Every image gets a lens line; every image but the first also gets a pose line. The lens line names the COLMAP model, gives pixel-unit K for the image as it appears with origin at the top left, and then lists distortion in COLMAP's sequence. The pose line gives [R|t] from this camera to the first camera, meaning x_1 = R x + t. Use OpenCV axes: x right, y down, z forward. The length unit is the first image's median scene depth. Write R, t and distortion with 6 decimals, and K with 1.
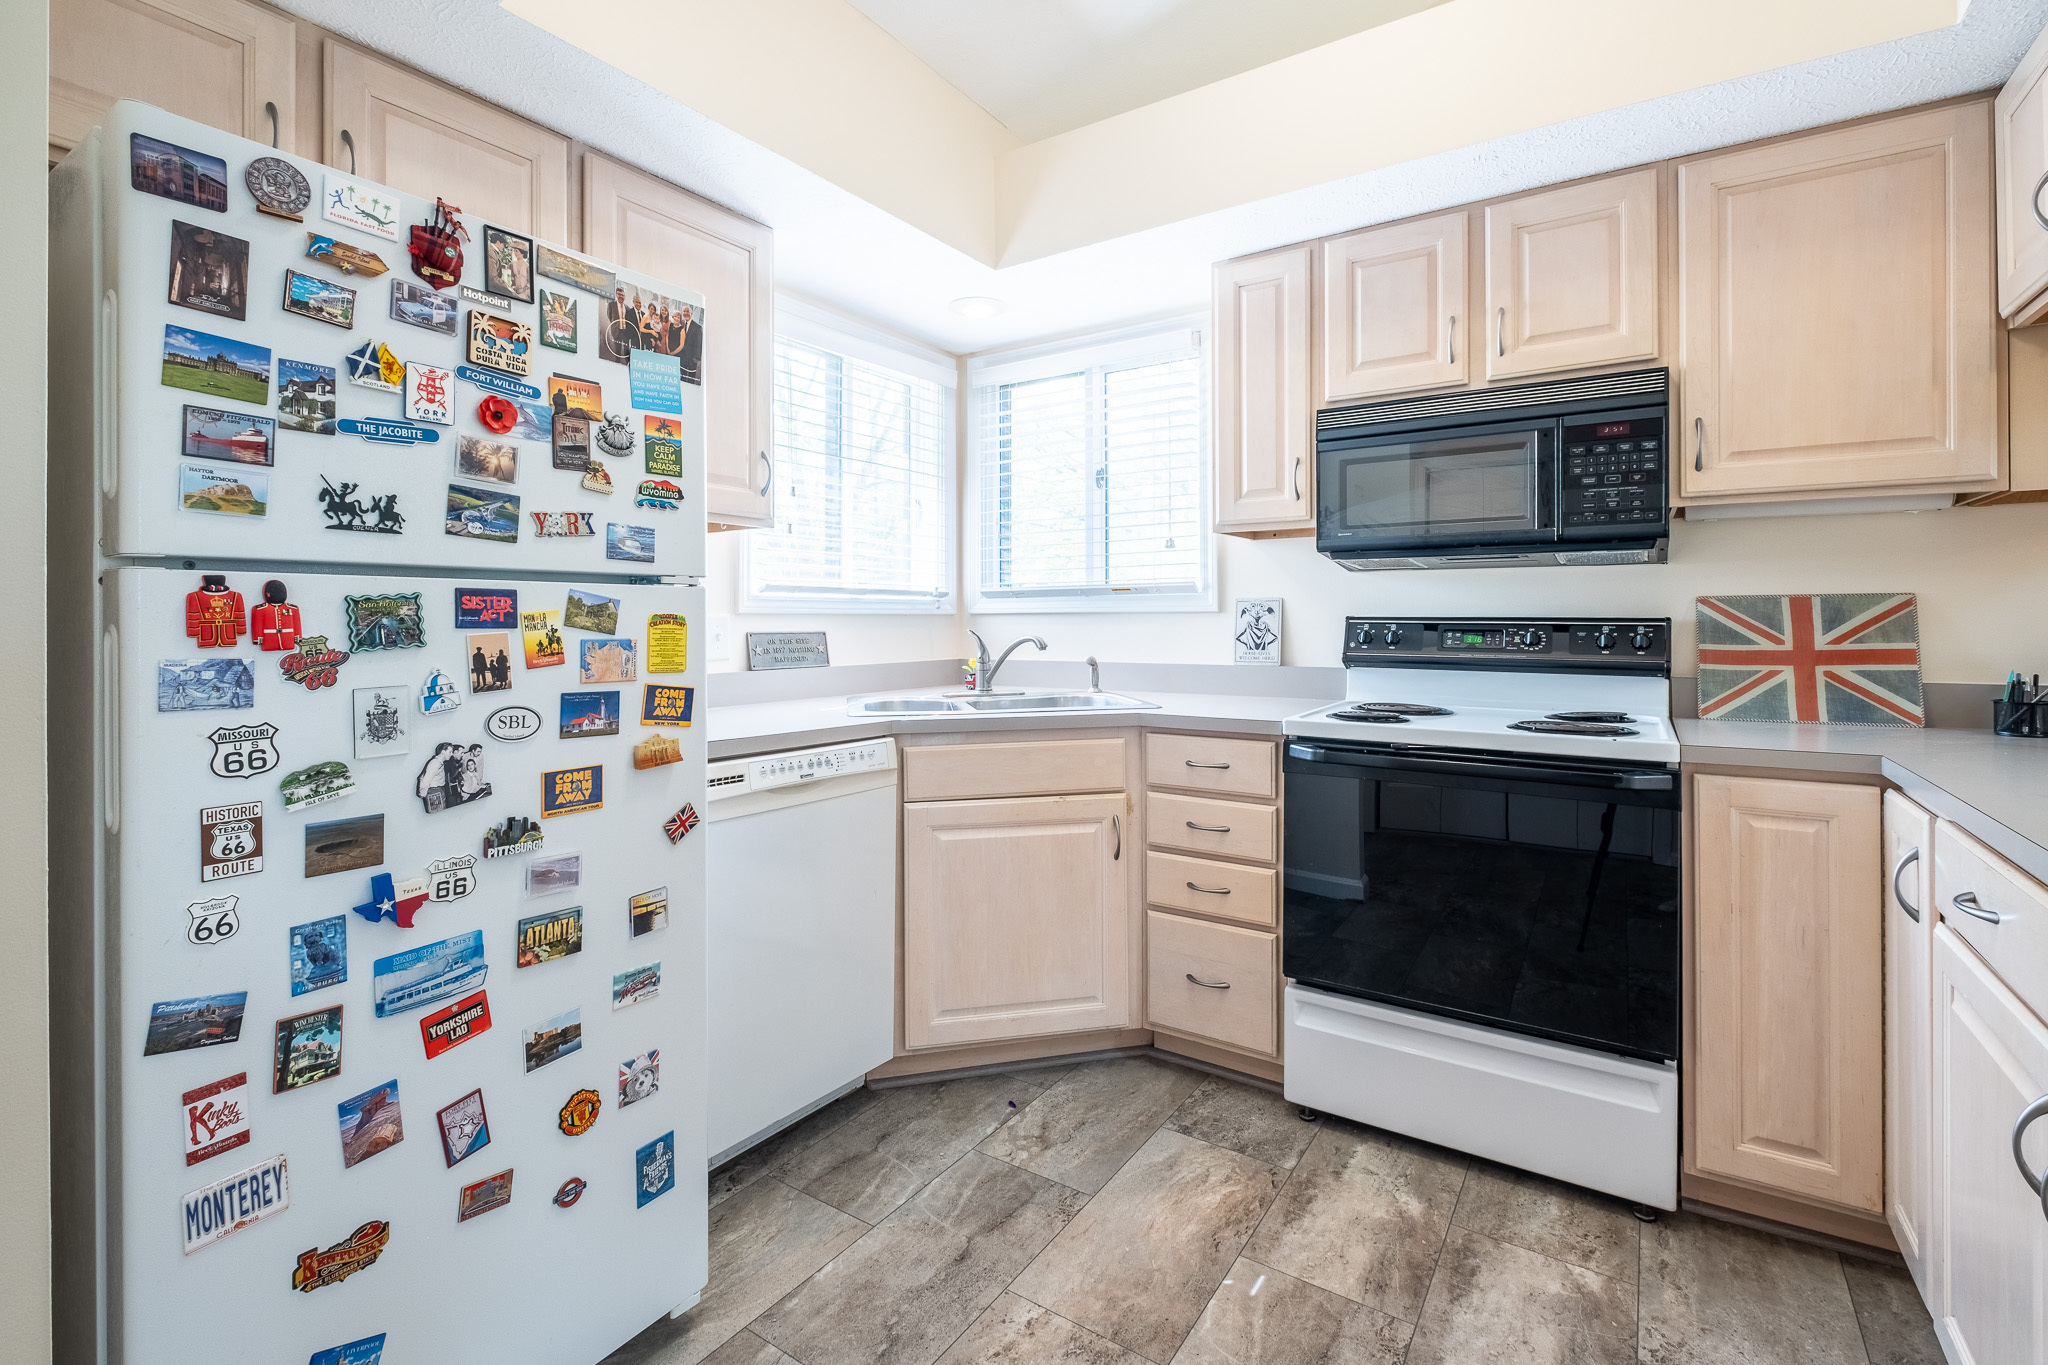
lens RADIAL K [[924.4, 0, 1027.7], [0, 924.4, 593.6], [0, 0, 1]] dist [0.010852, -0.008563]
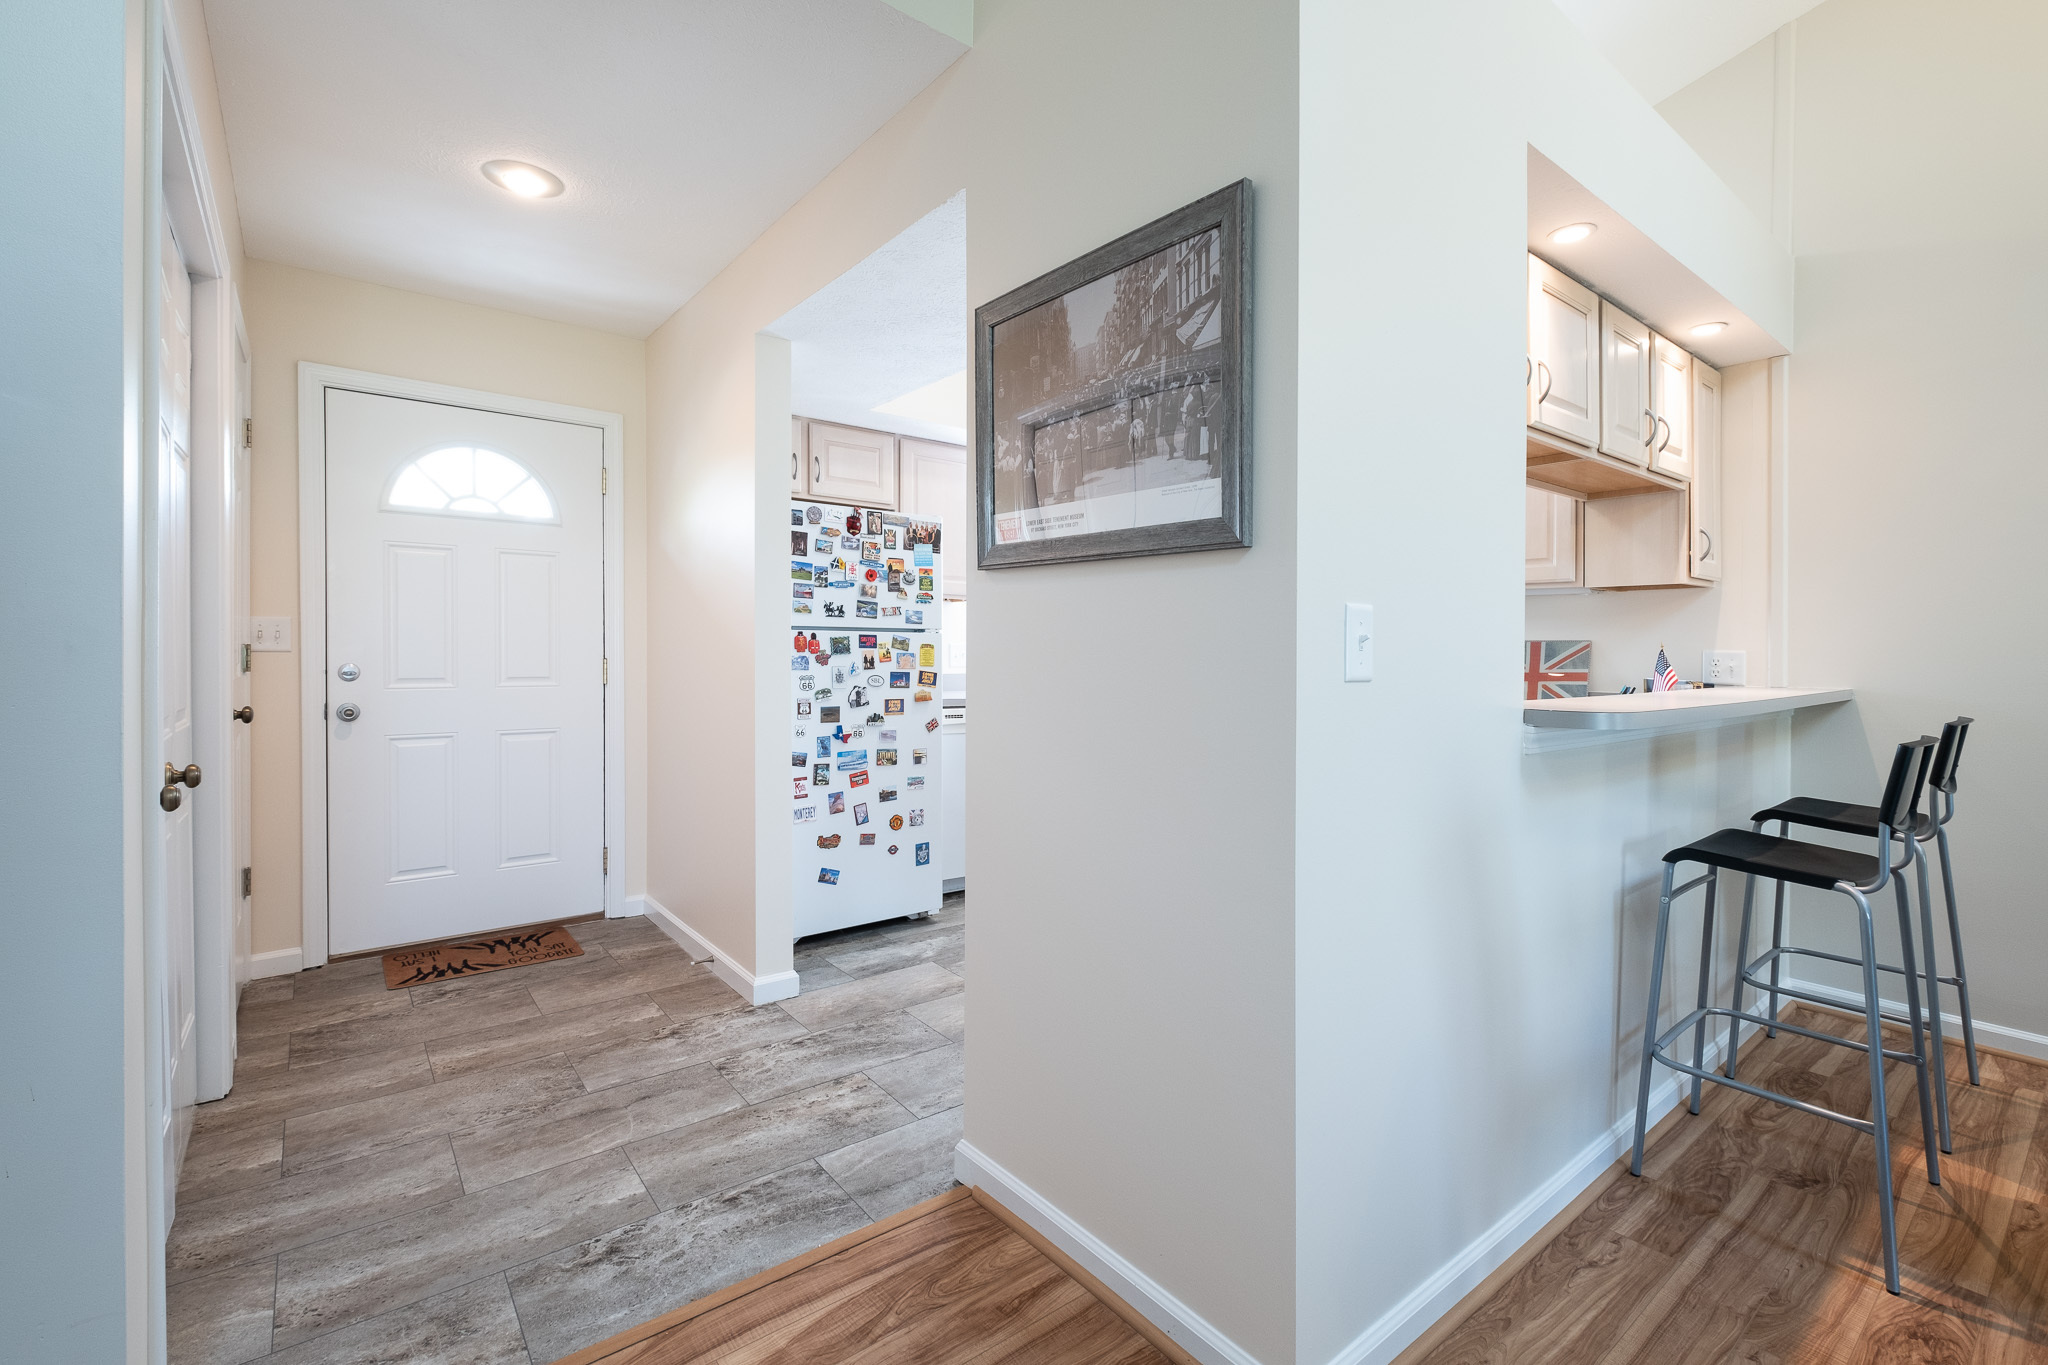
lens RADIAL K [[911.3, 0, 1017.0], [0, 911.3, 644.9], [0, 0, 1]] dist [-0.004695, -0.000625]
pose [[0.946985, 0.014305, -0.320960, 0.666889], [-0.005966, 0.999619, 0.026949, -0.044997], [0.321224, -0.023605, 0.946709, -1.334208]]
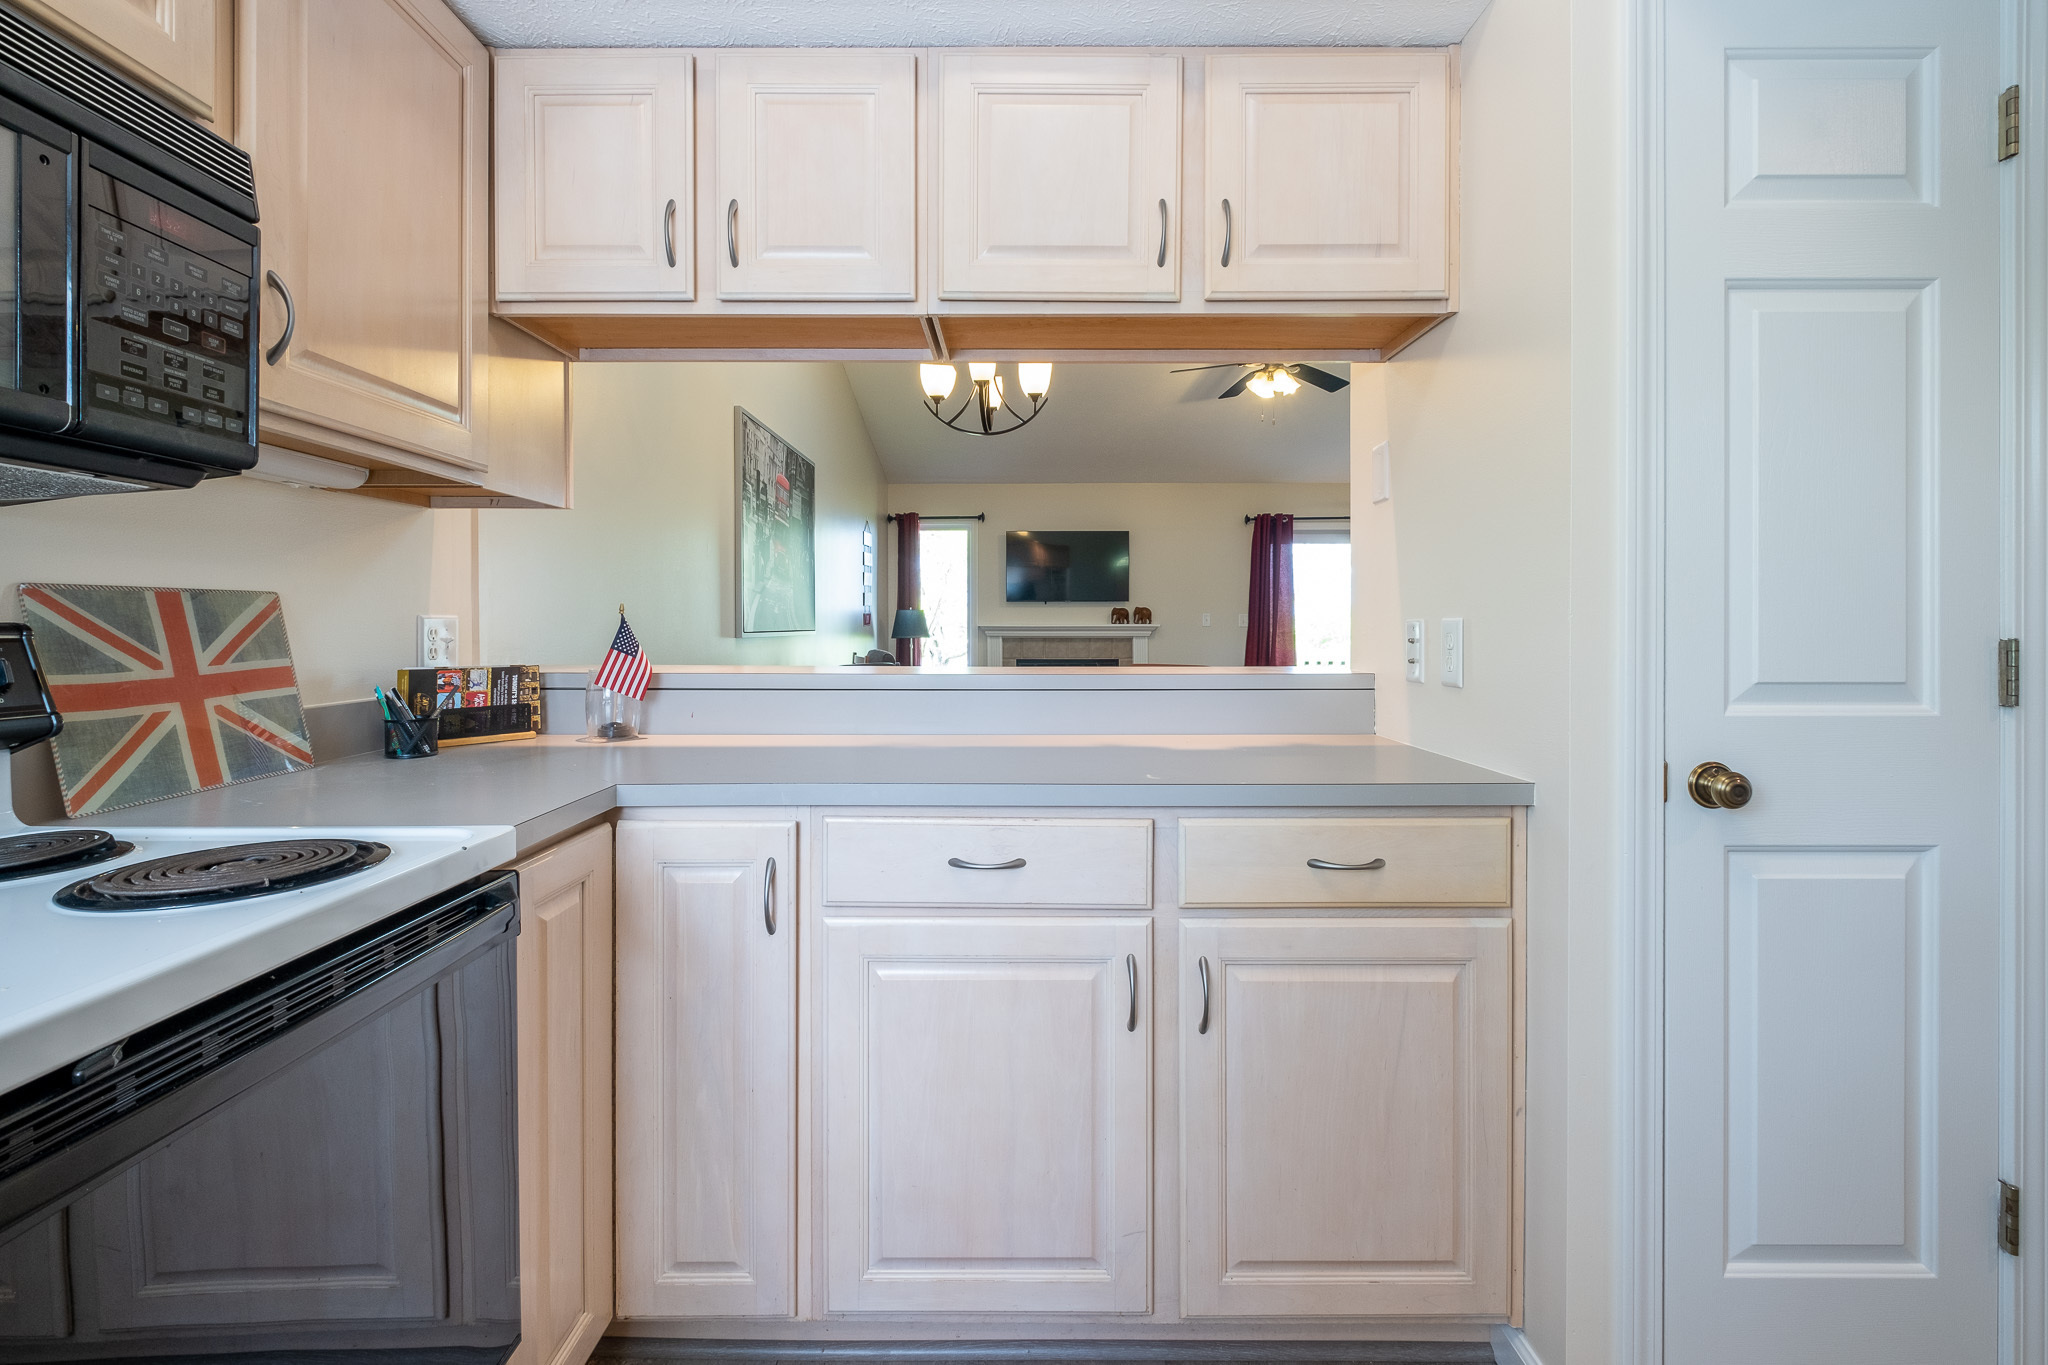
lens RADIAL K [[911.3, 0, 1017.0], [0, 911.3, 644.9], [0, 0, 1]] dist [-0.004695, -0.000625]
pose [[-0.559516, -0.016156, 0.828662, 0.011183], [-0.021781, 0.999751, 0.004785, 0.034922], [-0.828533, -0.015371, -0.559729, 1.260921]]
